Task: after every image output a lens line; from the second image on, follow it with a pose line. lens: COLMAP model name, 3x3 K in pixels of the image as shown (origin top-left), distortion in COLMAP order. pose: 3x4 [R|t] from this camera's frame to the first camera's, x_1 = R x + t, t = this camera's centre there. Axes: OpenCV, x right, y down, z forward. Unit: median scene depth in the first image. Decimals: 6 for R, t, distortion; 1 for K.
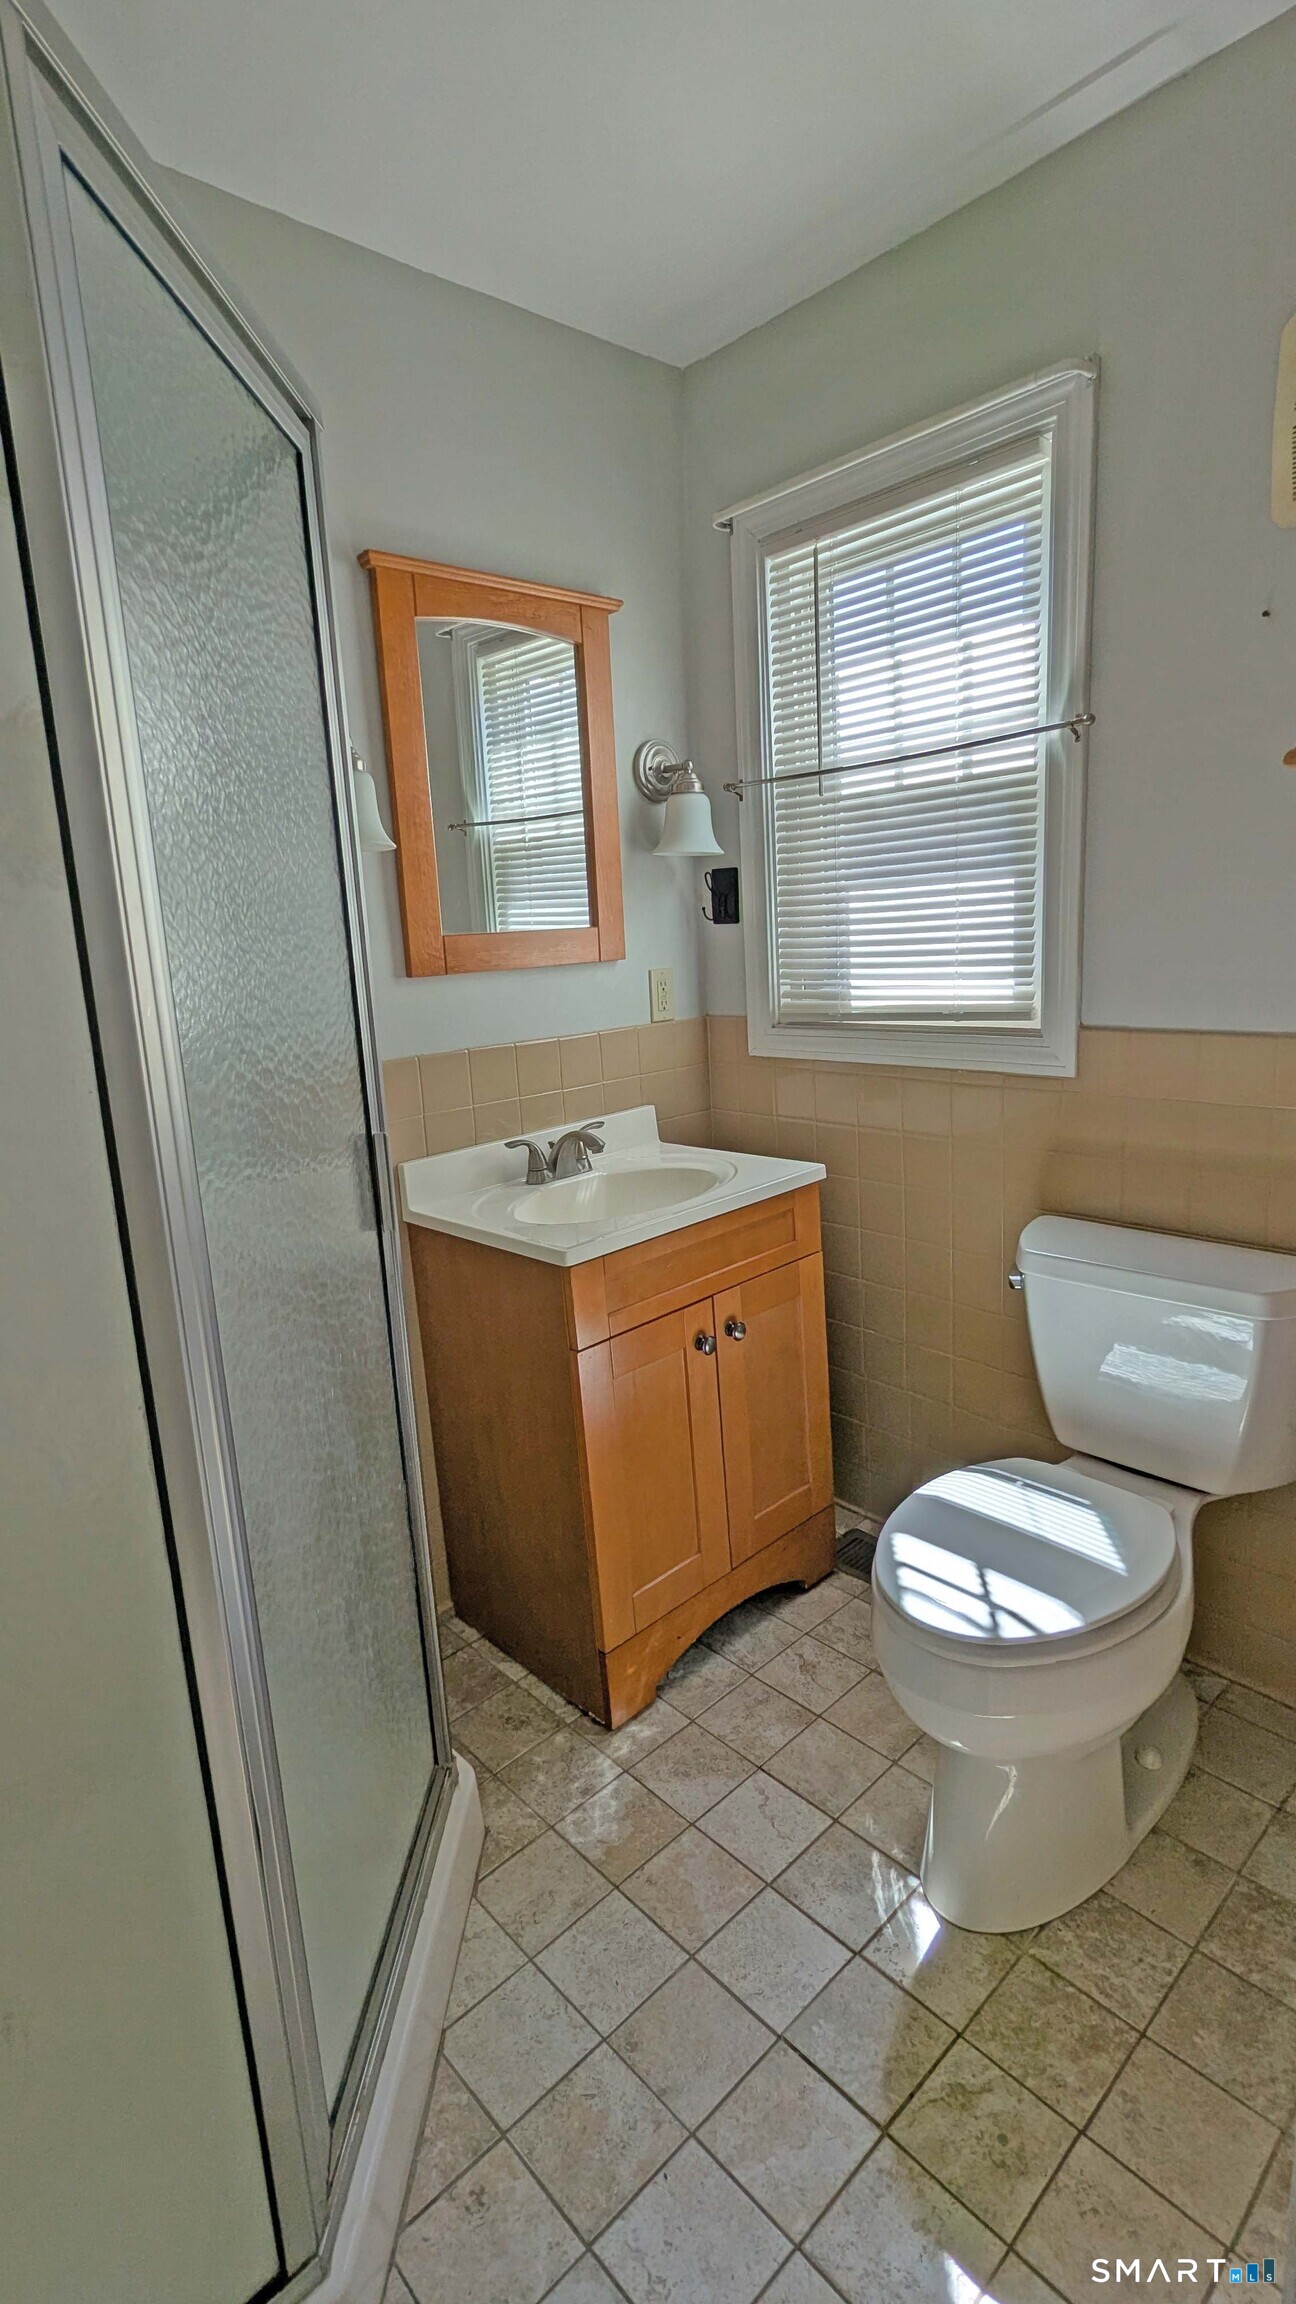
lens RADIAL K [[1084.5, 0, 649.1], [0, 1084.5, 1145.9], [0, 0, 1]] dist [-0.008242, 0.001505]
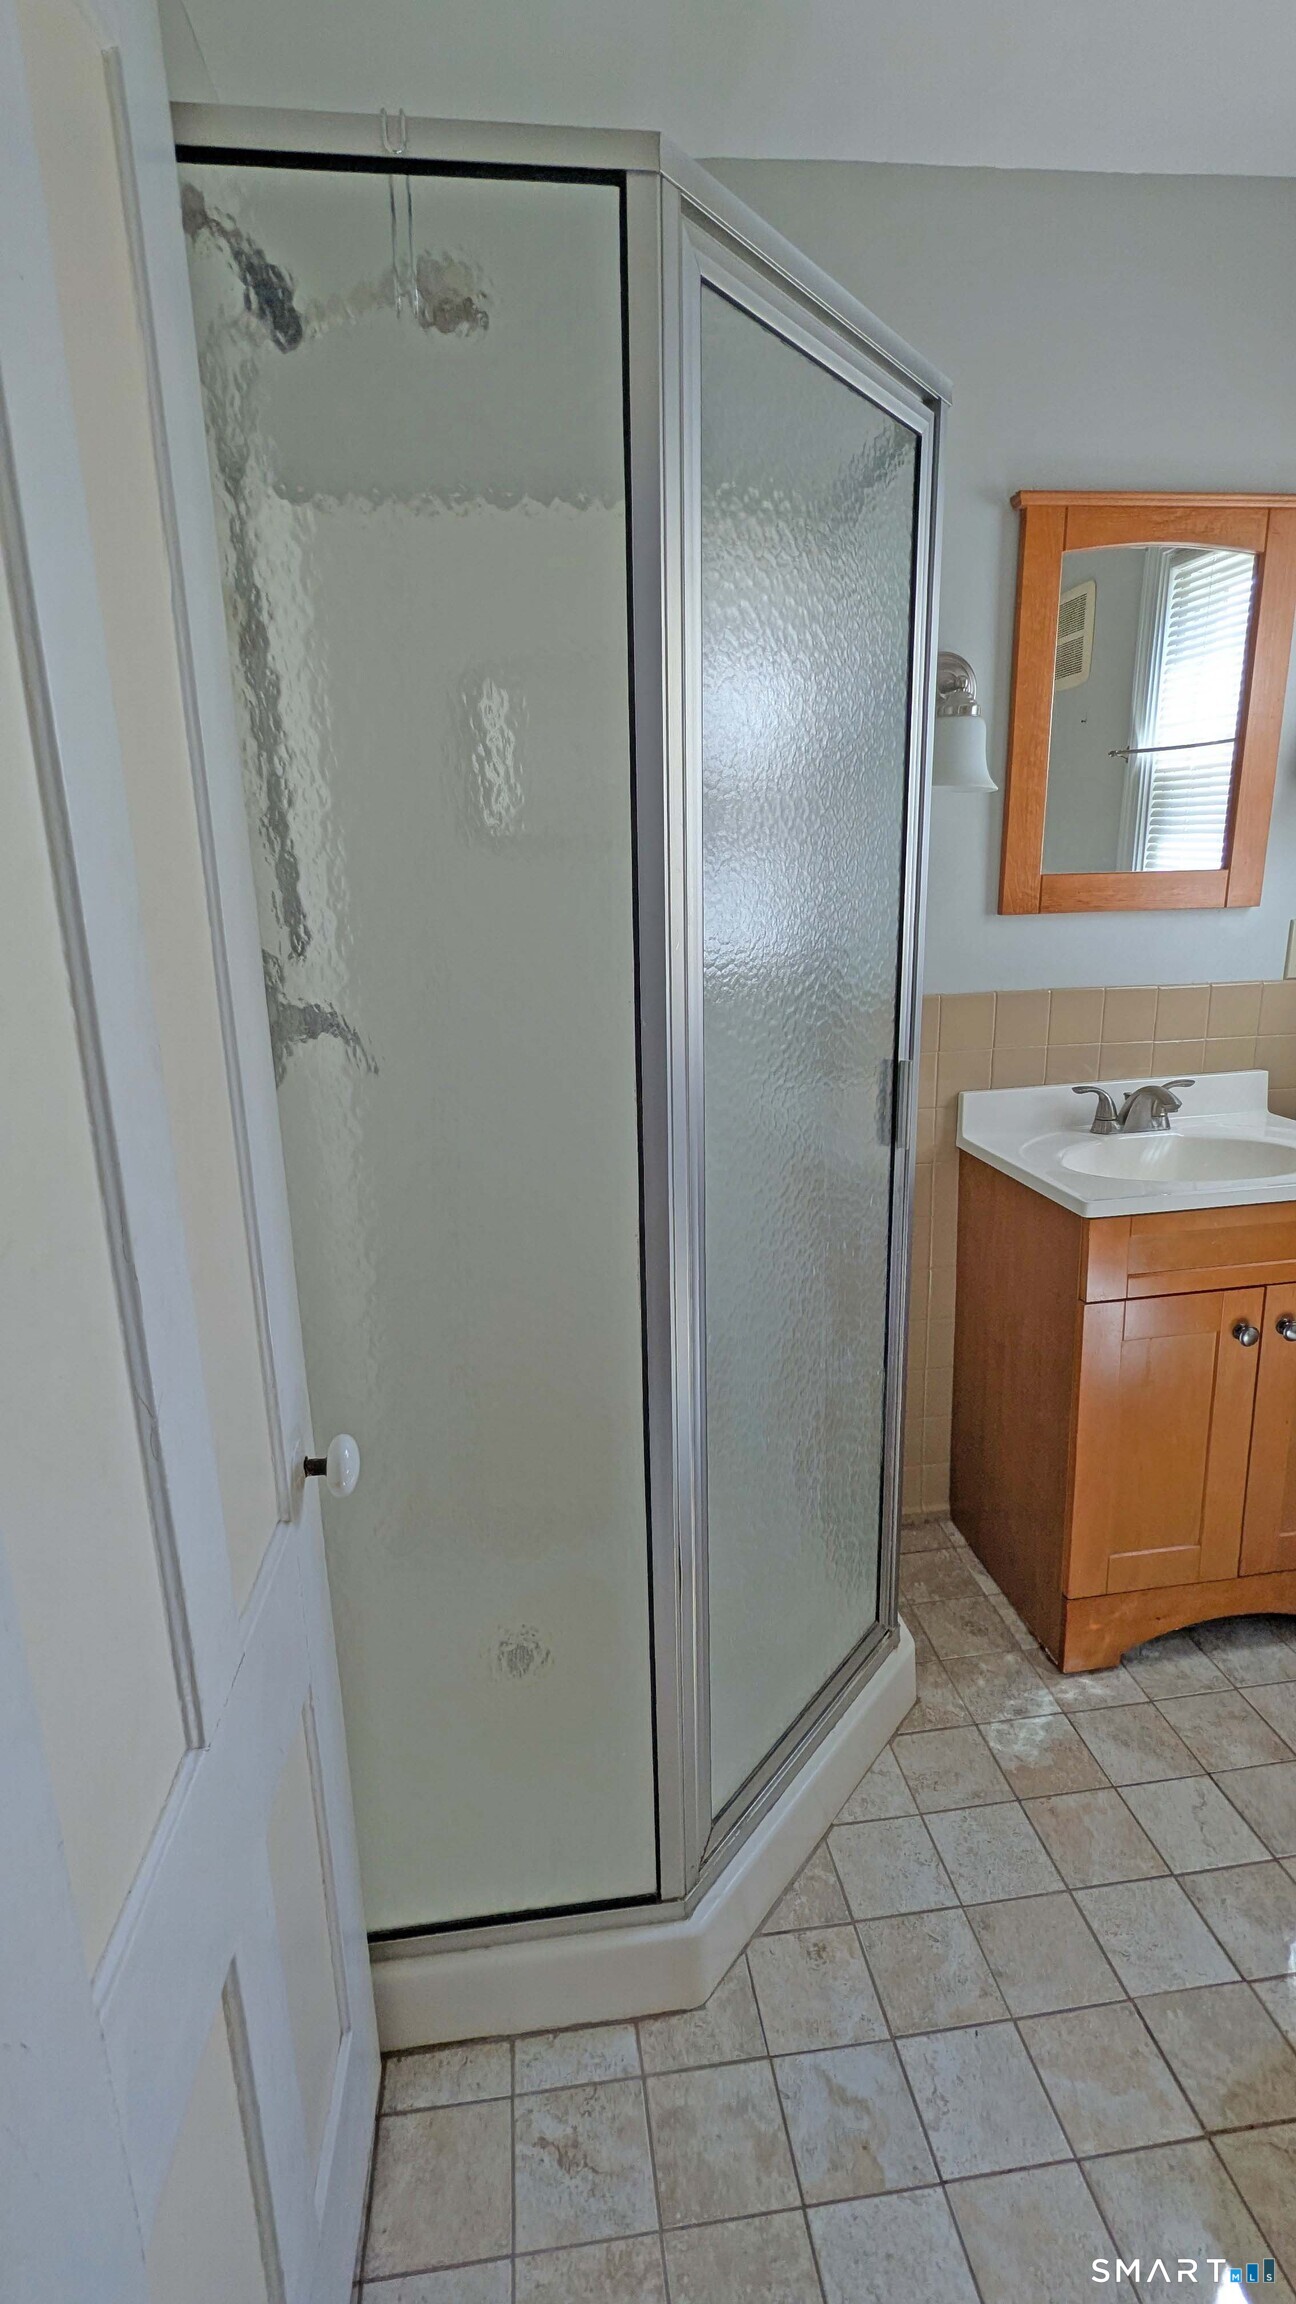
lens RADIAL K [[1084.5, 0, 642.5], [0, 1084.5, 1151.3], [0, 0, 1]] dist [-0.008242, 0.001505]
pose [[0.815499, 0.179678, -0.550161, 0.118299], [-0.135526, 0.983444, 0.120296, -0.012772], [0.562667, -0.023540, 0.826348, -0.055600]]
